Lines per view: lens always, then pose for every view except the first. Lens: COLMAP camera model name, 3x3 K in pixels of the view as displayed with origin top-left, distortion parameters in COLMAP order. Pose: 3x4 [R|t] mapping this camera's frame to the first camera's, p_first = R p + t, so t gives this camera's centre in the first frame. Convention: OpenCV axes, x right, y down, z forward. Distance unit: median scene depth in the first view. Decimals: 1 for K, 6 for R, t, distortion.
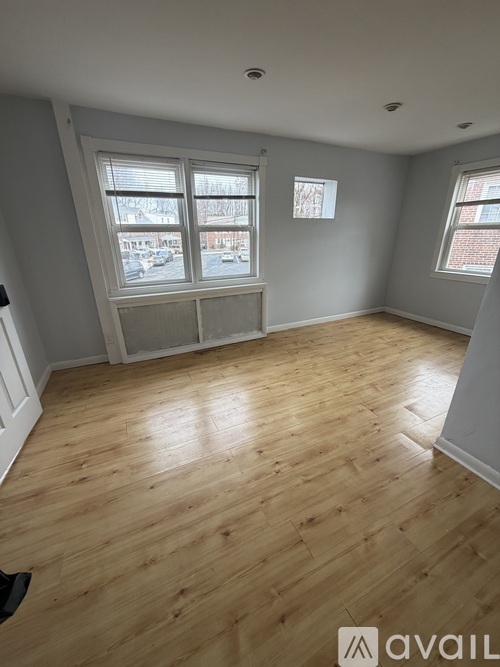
lens RADIAL K [[266.2, 0, 248.6], [0, 266.2, 333.0], [0, 0, 1]] dist [-0.000914, -0.000140]
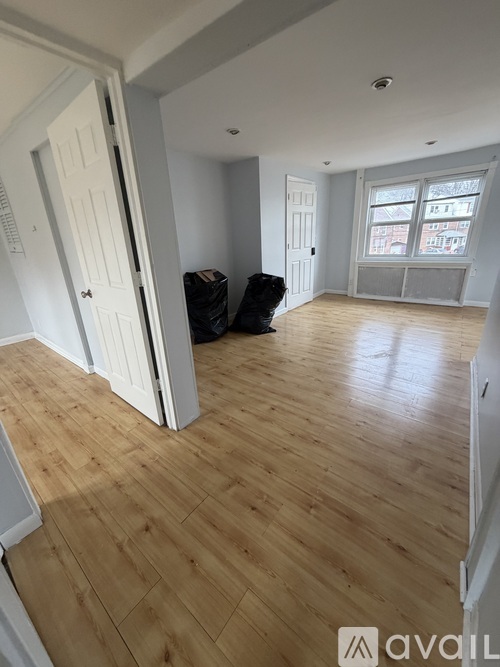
lens RADIAL K [[266.2, 0, 248.6], [0, 266.2, 333.0], [0, 0, 1]] dist [-0.000914, -0.000140]
pose [[0.449648, 0.290343, -0.844700, 0.902611], [-0.271901, 0.945306, 0.180186, 0.226143], [0.850815, 0.148654, 0.504000, -0.567301]]
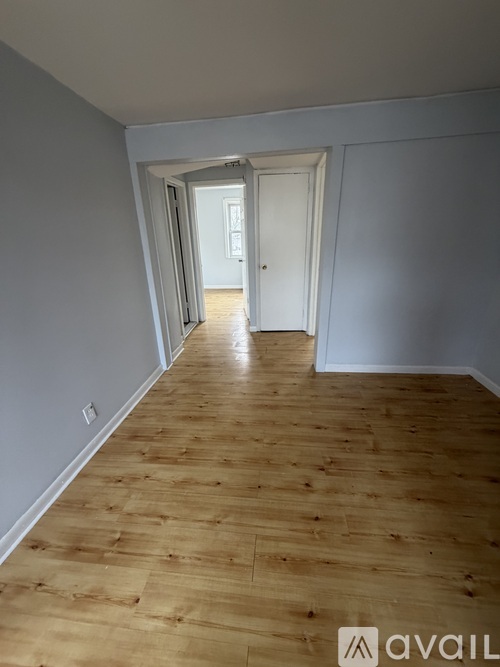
lens RADIAL K [[266.2, 0, 248.6], [0, 266.2, 333.0], [0, 0, 1]] dist [-0.000914, -0.000140]
pose [[-0.848815, -0.159549, 0.504042, -0.004711], [0.215570, 0.766080, 0.605517, -0.159826], [-0.482746, 0.622628, -0.615866, 0.390752]]
